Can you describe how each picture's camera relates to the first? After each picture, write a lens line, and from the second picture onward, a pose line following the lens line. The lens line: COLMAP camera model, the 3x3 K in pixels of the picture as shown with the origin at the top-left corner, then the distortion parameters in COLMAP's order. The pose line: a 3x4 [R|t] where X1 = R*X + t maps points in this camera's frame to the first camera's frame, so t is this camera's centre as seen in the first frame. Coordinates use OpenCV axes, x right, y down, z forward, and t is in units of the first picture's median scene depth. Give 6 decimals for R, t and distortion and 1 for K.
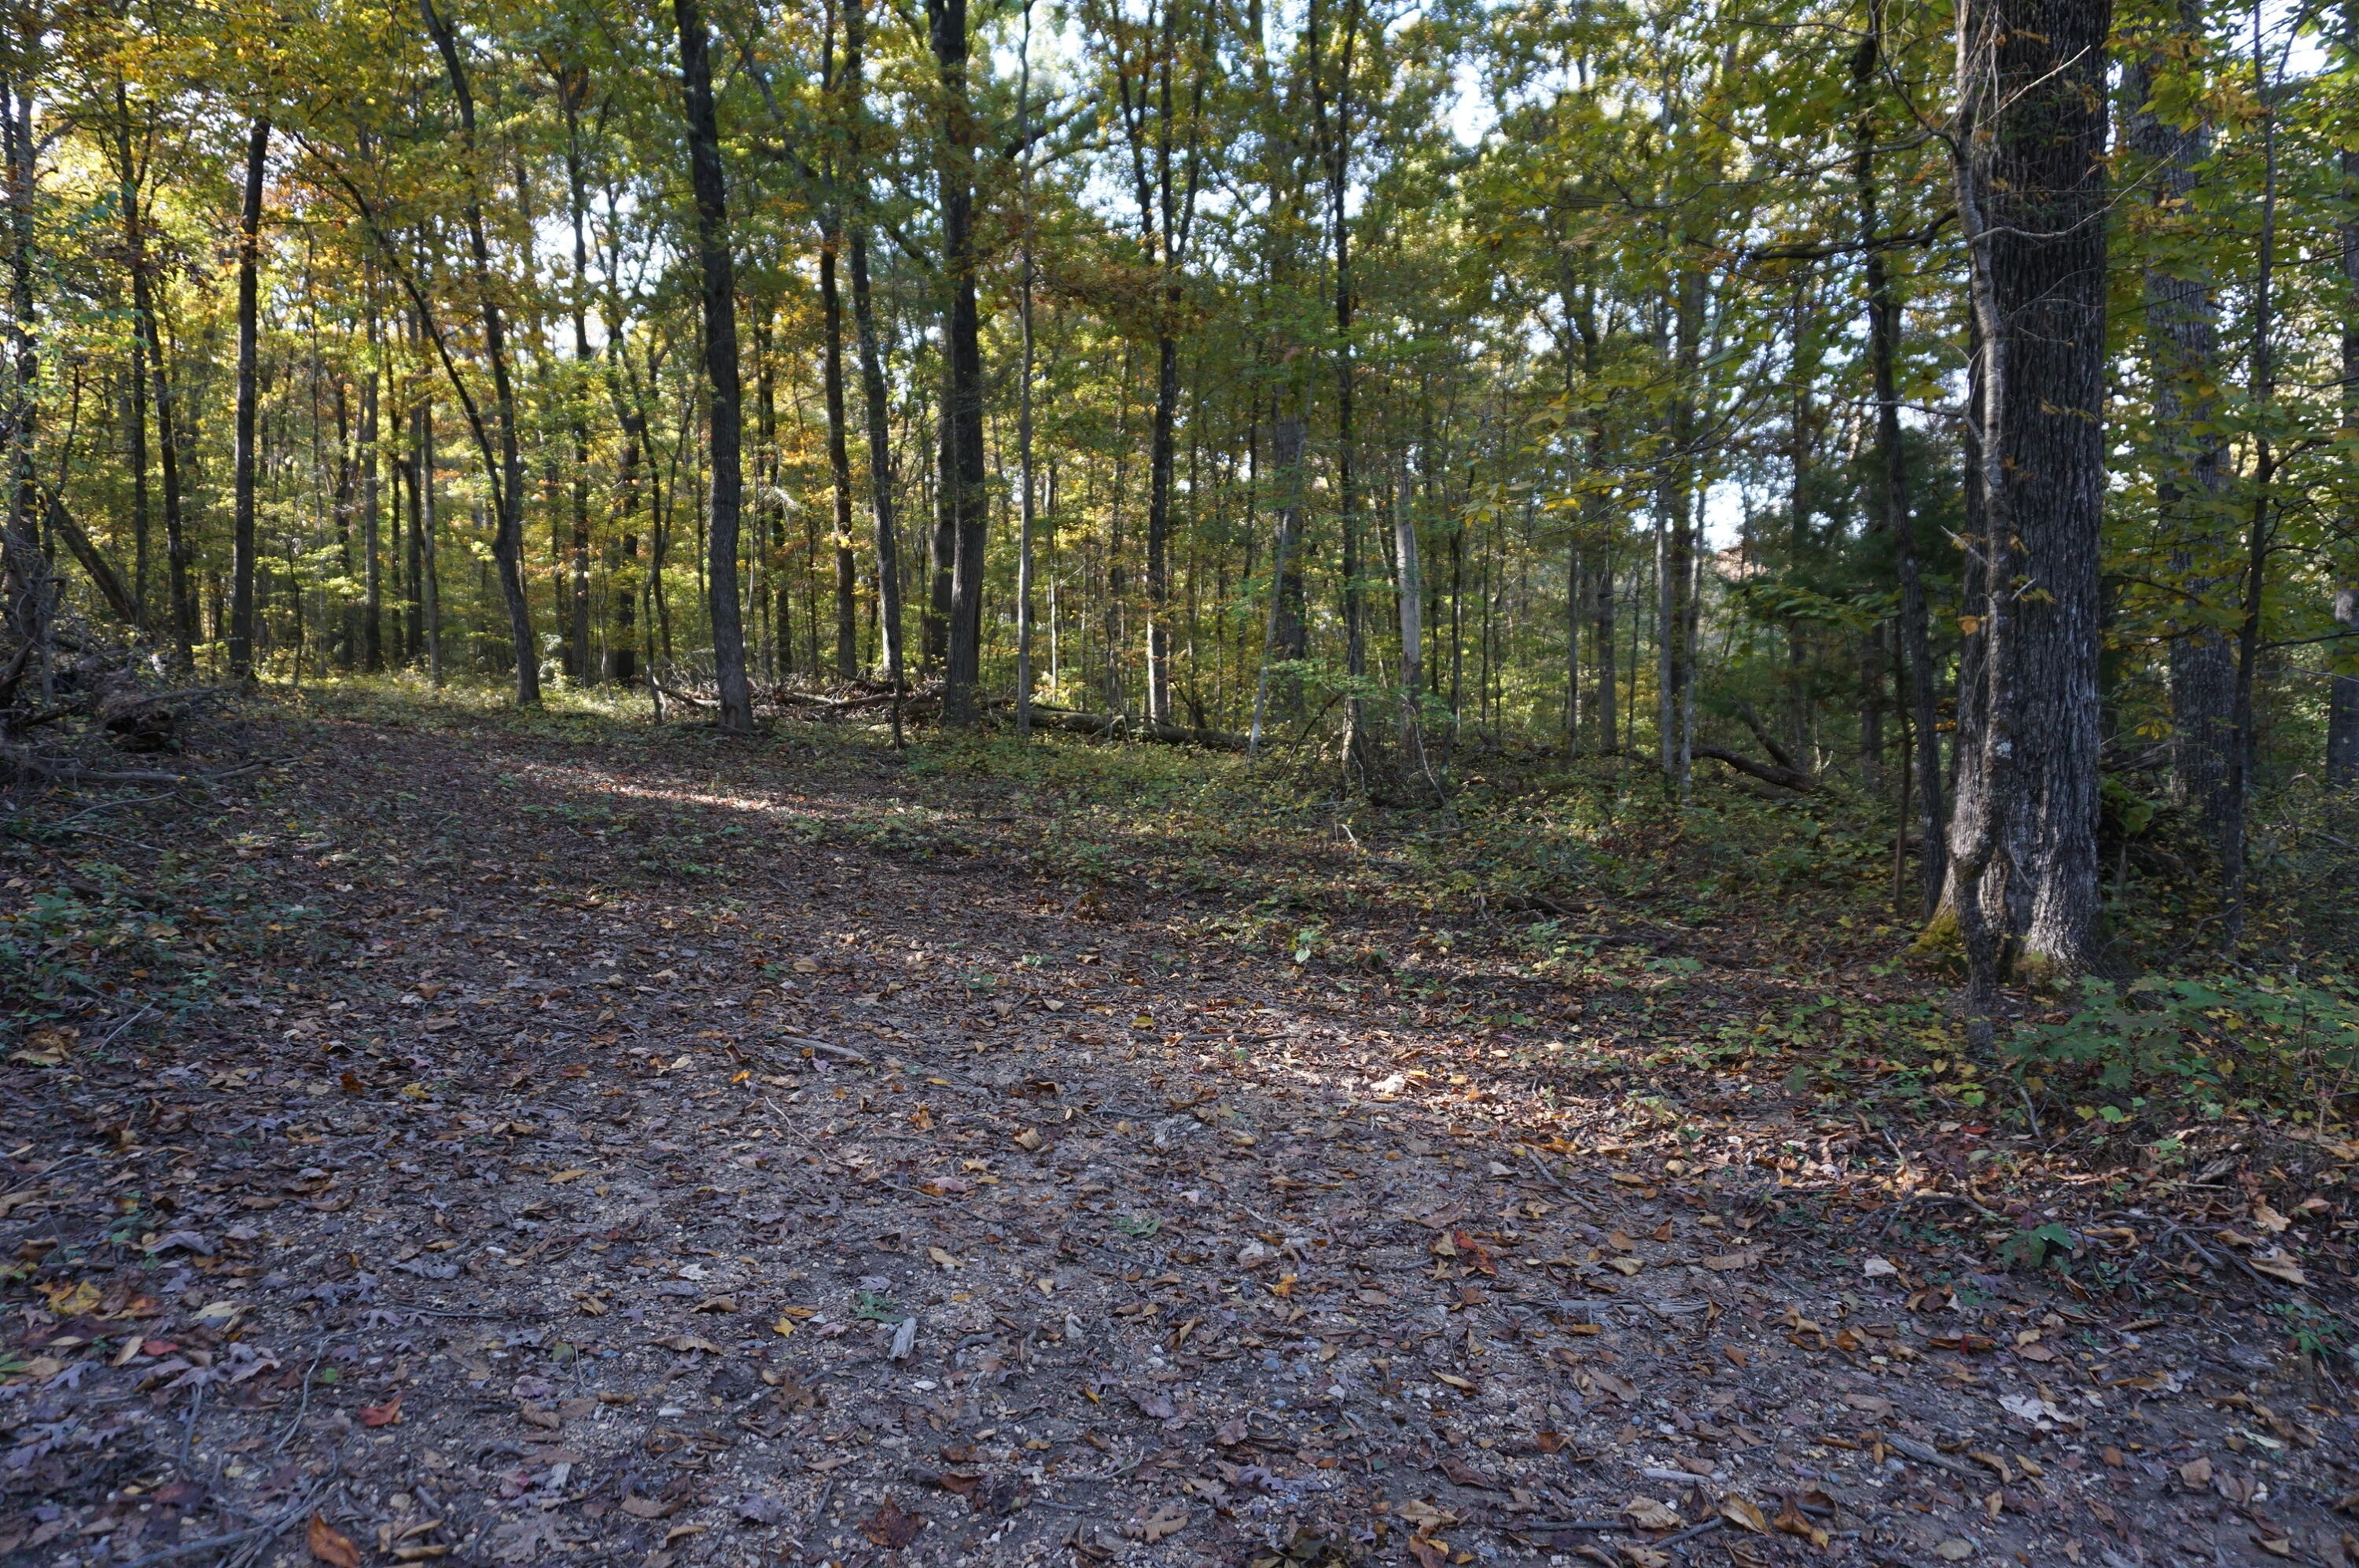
lens RADIAL K [[1579.2, 0, 1174.3], [0, 1579.2, 790.5], [0, 0, 1]] dist [-0.049146, 0.037311]
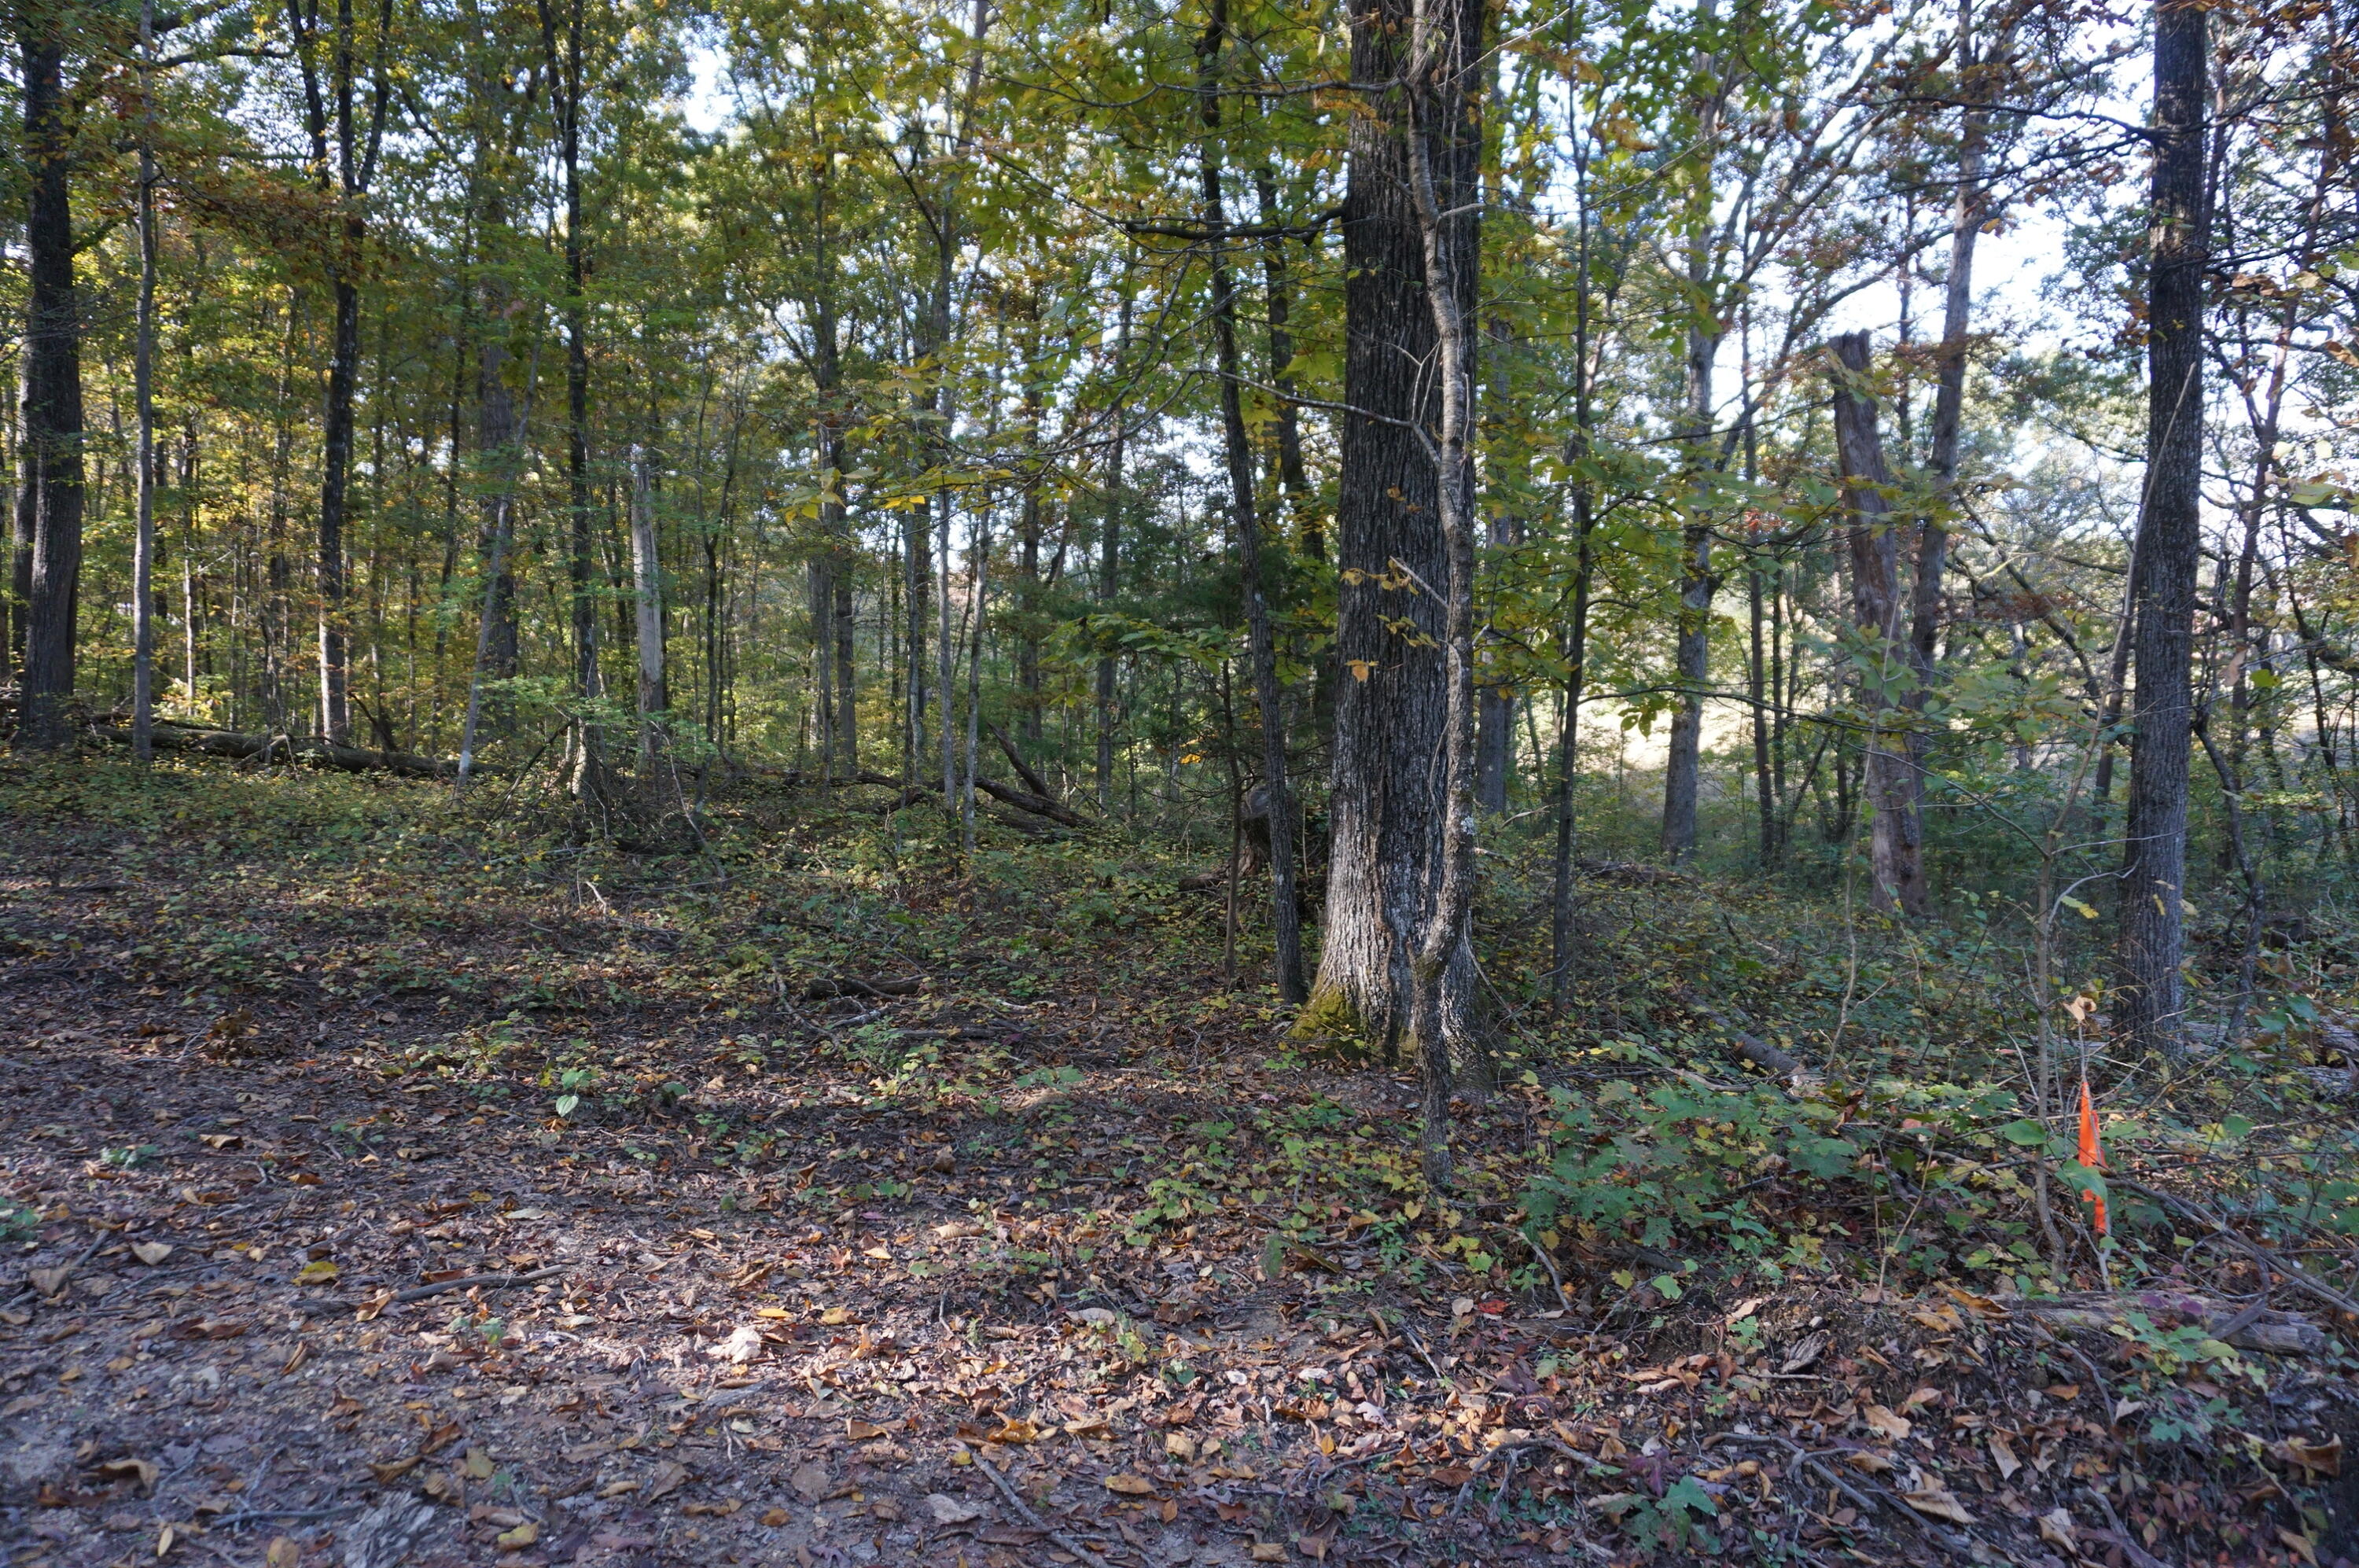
lens RADIAL K [[1579.2, 0, 1173.4], [0, 1579.2, 782.3], [0, 0, 1]] dist [-0.049146, 0.037311]
pose [[0.885131, -0.002409, 0.465336, -0.002423], [0.009494, 0.999872, -0.012881, -0.013723], [-0.465245, 0.015819, 0.885041, 0.110604]]
